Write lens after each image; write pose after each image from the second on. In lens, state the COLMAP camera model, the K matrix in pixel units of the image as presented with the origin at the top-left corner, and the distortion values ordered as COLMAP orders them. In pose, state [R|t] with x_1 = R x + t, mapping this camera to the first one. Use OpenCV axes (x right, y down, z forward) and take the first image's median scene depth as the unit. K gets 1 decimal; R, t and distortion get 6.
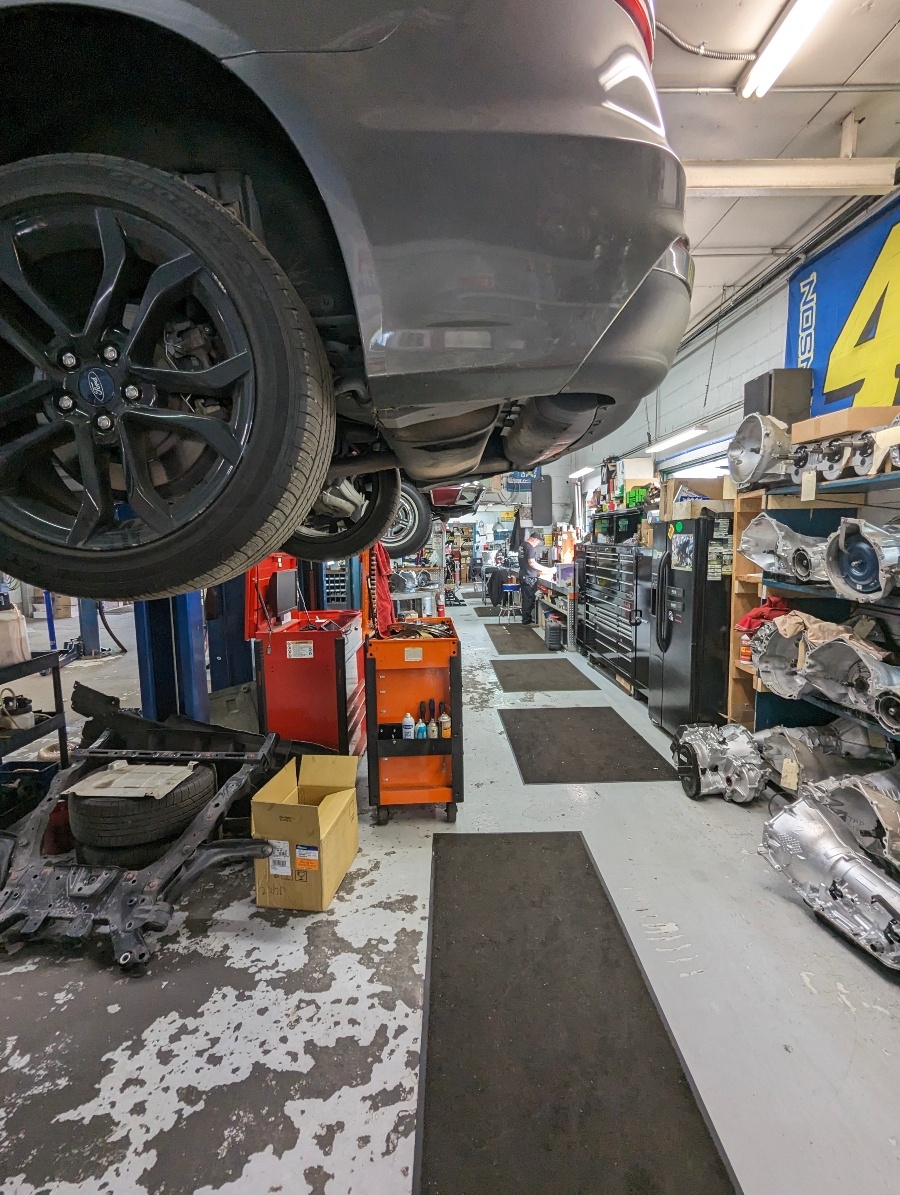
lens RADIAL K [[564.3, 0, 451.1], [0, 564.3, 594.5], [0, 0, 1]] dist [0.001552, -0.000611]
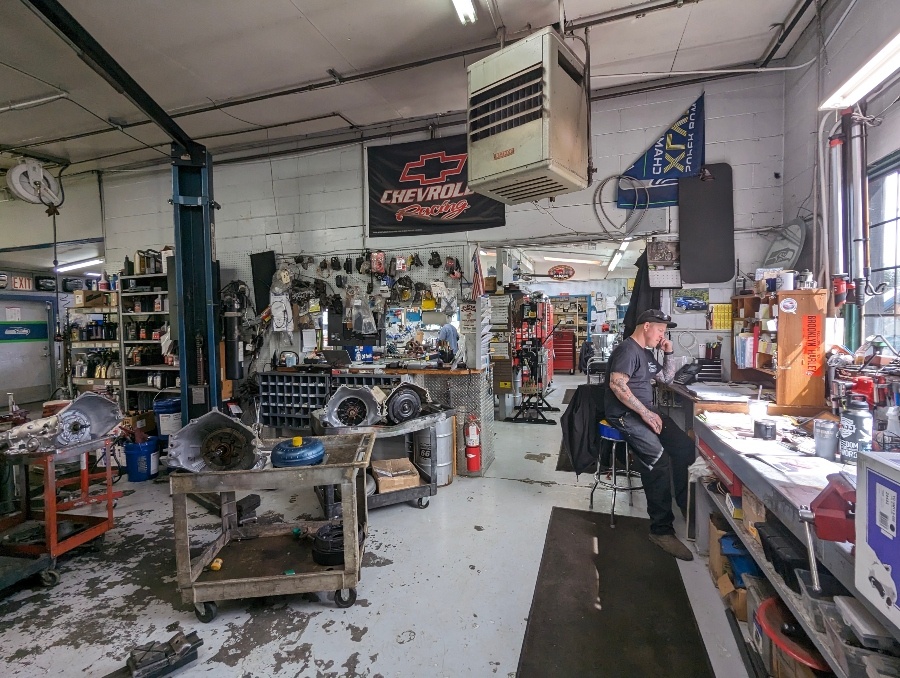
lens RADIAL K [[425.0, 0, 446.2], [0, 425.0, 334.9], [0, 0, 1]] dist [0.001552, -0.000611]
pose [[0.939365, 0.017146, -0.342490, 0.295951], [-0.037084, 0.997971, -0.051751, -0.199102], [0.340908, 0.061314, 0.938095, 2.140132]]
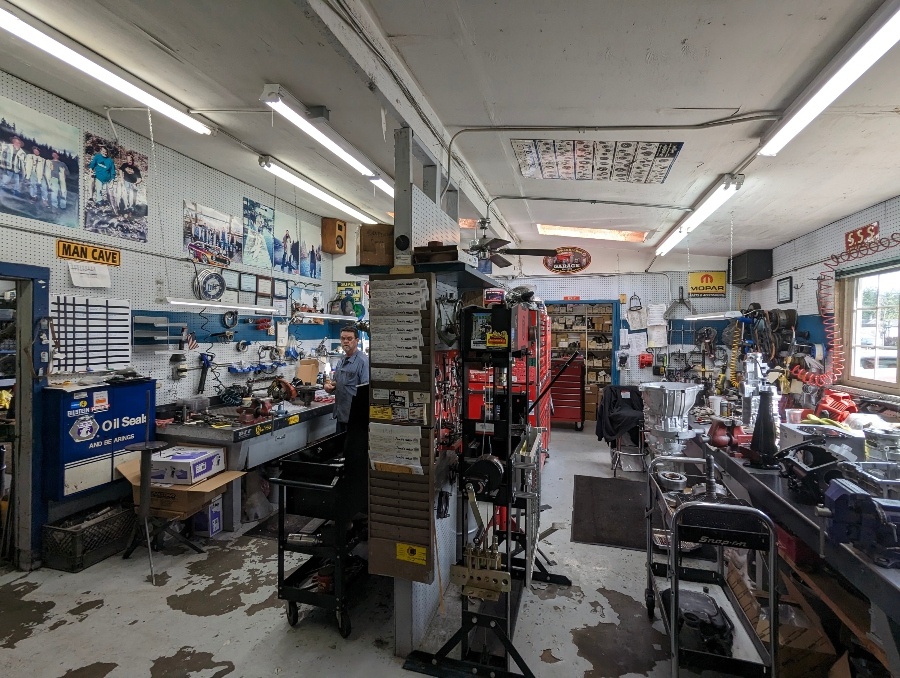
lens RADIAL K [[425.0, 0, 446.2], [0, 425.0, 334.9], [0, 0, 1]] dist [0.001552, -0.000611]
pose [[0.944339, 0.029699, -0.327631, 0.134923], [-0.059759, 0.994834, -0.082067, -0.355977], [0.323501, 0.097078, 0.941235, 3.461838]]
